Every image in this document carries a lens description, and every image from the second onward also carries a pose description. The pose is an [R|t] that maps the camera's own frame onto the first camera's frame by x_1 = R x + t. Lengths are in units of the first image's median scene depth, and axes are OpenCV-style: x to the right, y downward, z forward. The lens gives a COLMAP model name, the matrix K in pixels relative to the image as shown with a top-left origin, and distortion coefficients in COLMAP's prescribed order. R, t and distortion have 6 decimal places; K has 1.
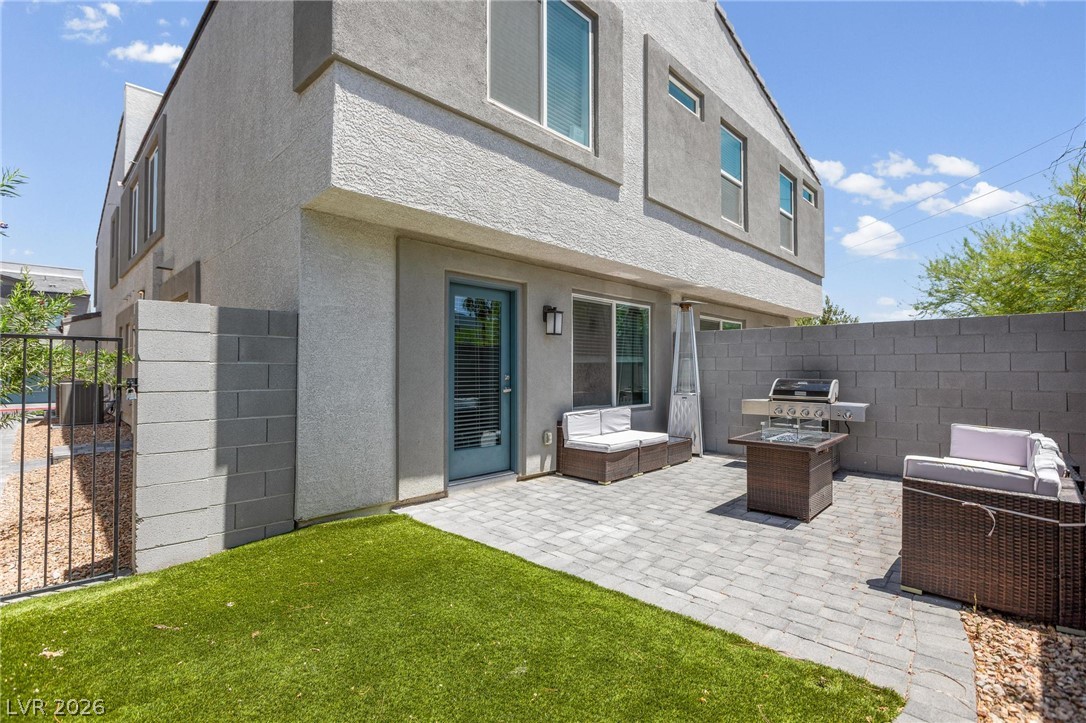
lens RADIAL K [[498.6, 0, 541.6], [0, 498.6, 375.9], [0, 0, 1]] dist [-0.009051, -0.000080]
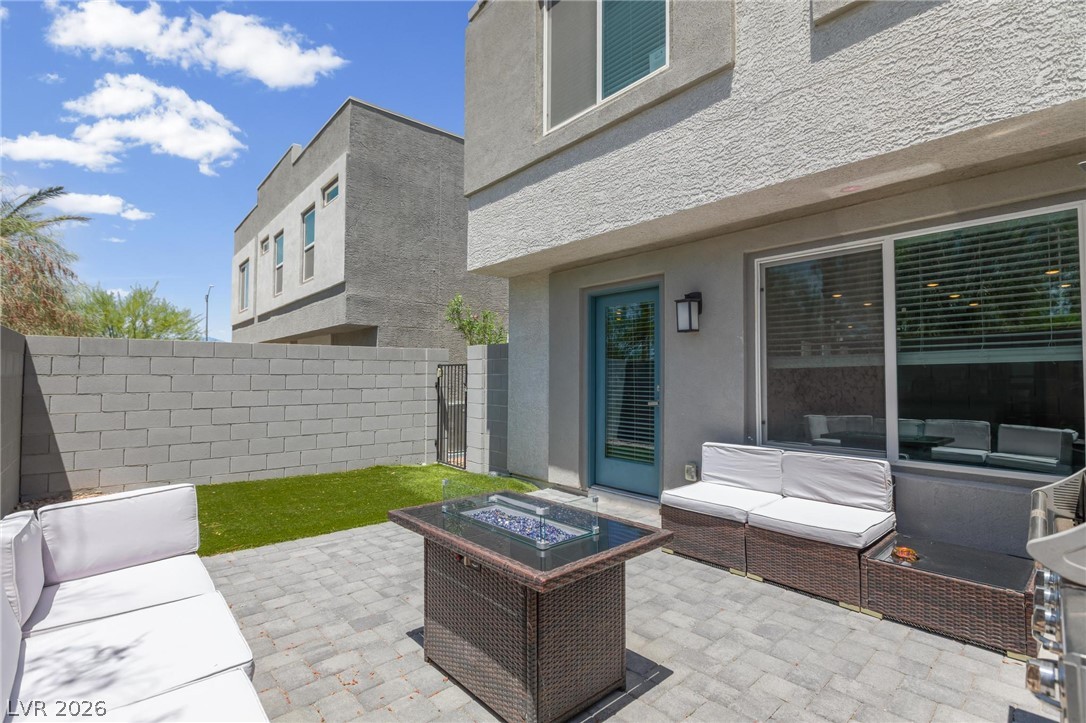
lens RADIAL K [[507.2, 0, 537.6], [0, 507.2, 373.8], [0, 0, 1]] dist [-0.015176, 0.001616]
pose [[-0.090359, -0.004842, -0.995898, 1.082099], [-0.013836, 0.999898, -0.003606, -0.020488], [0.995813, 0.013453, -0.090417, 1.169271]]
